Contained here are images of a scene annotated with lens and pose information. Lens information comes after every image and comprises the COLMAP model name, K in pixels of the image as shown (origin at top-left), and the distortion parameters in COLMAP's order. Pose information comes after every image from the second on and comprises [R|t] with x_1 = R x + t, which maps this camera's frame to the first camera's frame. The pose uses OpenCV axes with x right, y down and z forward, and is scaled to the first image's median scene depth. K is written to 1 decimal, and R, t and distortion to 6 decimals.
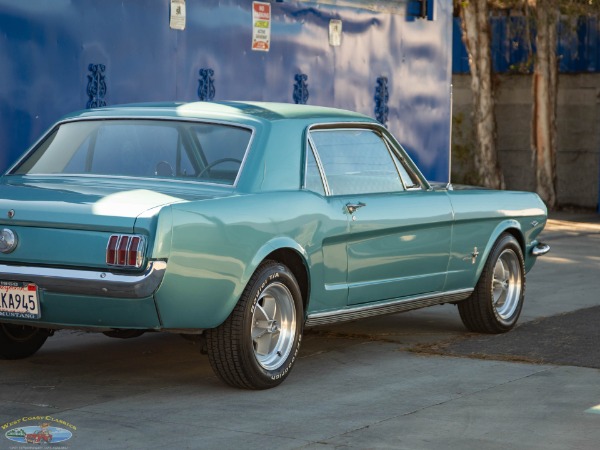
lens RADIAL K [[2082.4, 0, 316.1], [0, 2082.4, 224.7], [0, 0, 1]] dist [0.079020, -0.057134]
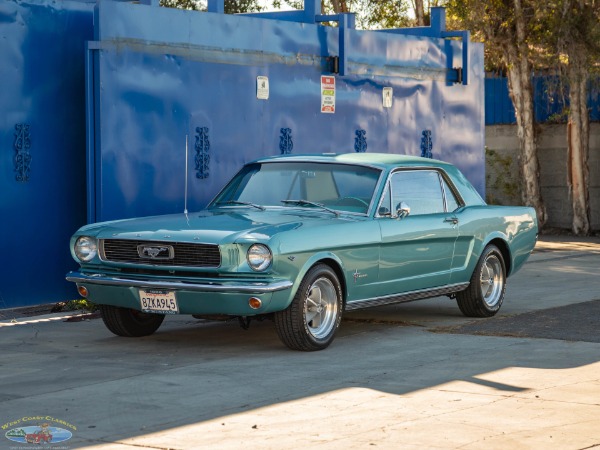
lens RADIAL K [[1908.1, 0, 300.0], [0, 1908.1, 225.0], [0, 0, 1]] dist [0.089431, -1.262218]
pose [[0.997855, -0.020829, -0.062064, 0.028926], [0.019597, 0.999600, -0.020393, 0.010961], [0.062464, 0.019133, 0.997864, -0.196352]]
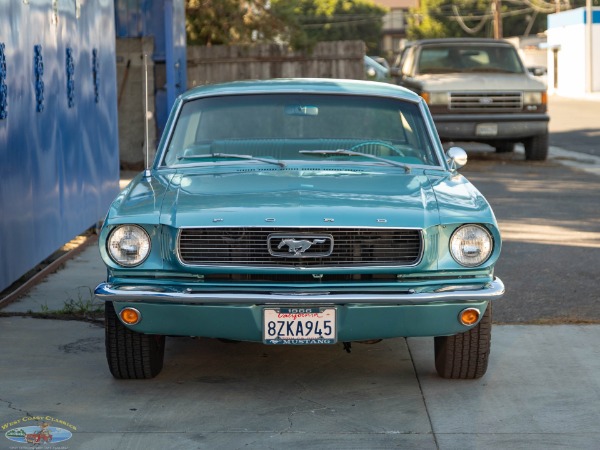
lens RADIAL K [[2082.4, 0, 316.1], [0, 2082.4, 224.7], [0, 0, 1]] dist [0.079020, -0.057134]
pose [[0.878164, -0.074947, 0.472452, -0.345722], [0.061992, 0.997152, 0.042957, -0.024846], [-0.474326, -0.008435, 0.880309, 0.139205]]
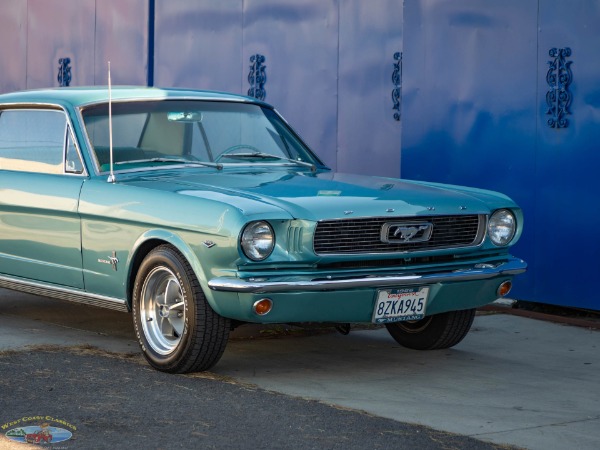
lens RADIAL K [[2082.4, 0, 316.1], [0, 2082.4, 224.7], [0, 0, 1]] dist [0.079020, -0.057134]
pose [[0.439457, -0.100795, 0.892591, -0.657801], [0.075498, 0.994313, 0.075112, -0.047047], [-0.895085, 0.034380, 0.444567, 0.378188]]
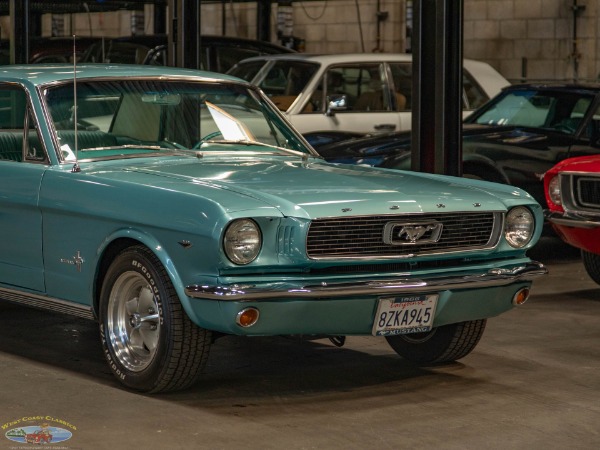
lens RADIAL K [[2082.4, 0, 316.1], [0, 2082.4, 224.7], [0, 0, 1]] dist [0.079020, -0.057134]
pose [[0.427978, -0.099265, 0.898321, -0.590055], [0.068919, 0.994640, 0.077074, -0.041724], [-0.901157, 0.028926, 0.432526, 0.418105]]
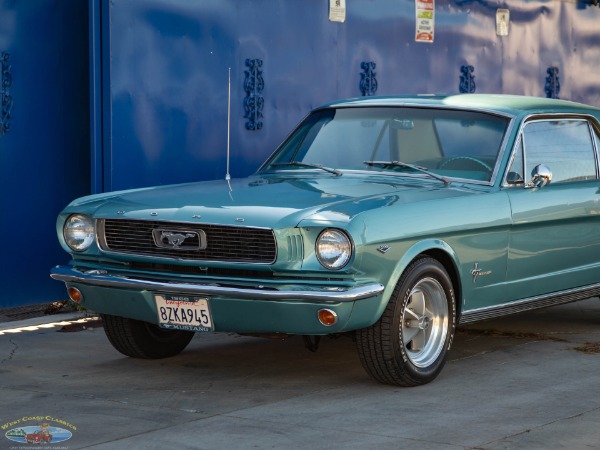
lens RADIAL K [[2082.4, 0, 316.1], [0, 2082.4, 224.7], [0, 0, 1]] dist [0.079020, -0.057134]
pose [[0.995892, -0.015894, -0.089144, 0.008388], [0.015931, 0.999873, -0.000297, 0.001101], [0.089137, -0.001124, 0.996019, 0.027285]]
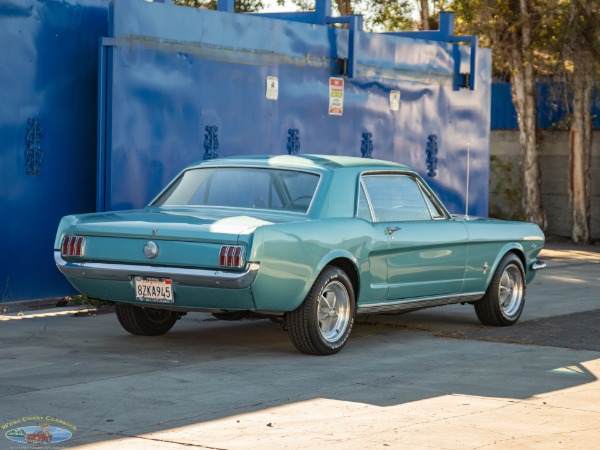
lens RADIAL K [[1953.4, 0, 300.0], [0, 1953.4, 225.0], [0, 0, 1]] dist [-0.036784, 1.610805]
pose [[0.998424, 0.007607, -0.055596, 0.019868], [-0.008719, 0.999766, -0.019780, 0.010038], [0.055433, 0.020234, 0.998257, -0.223903]]
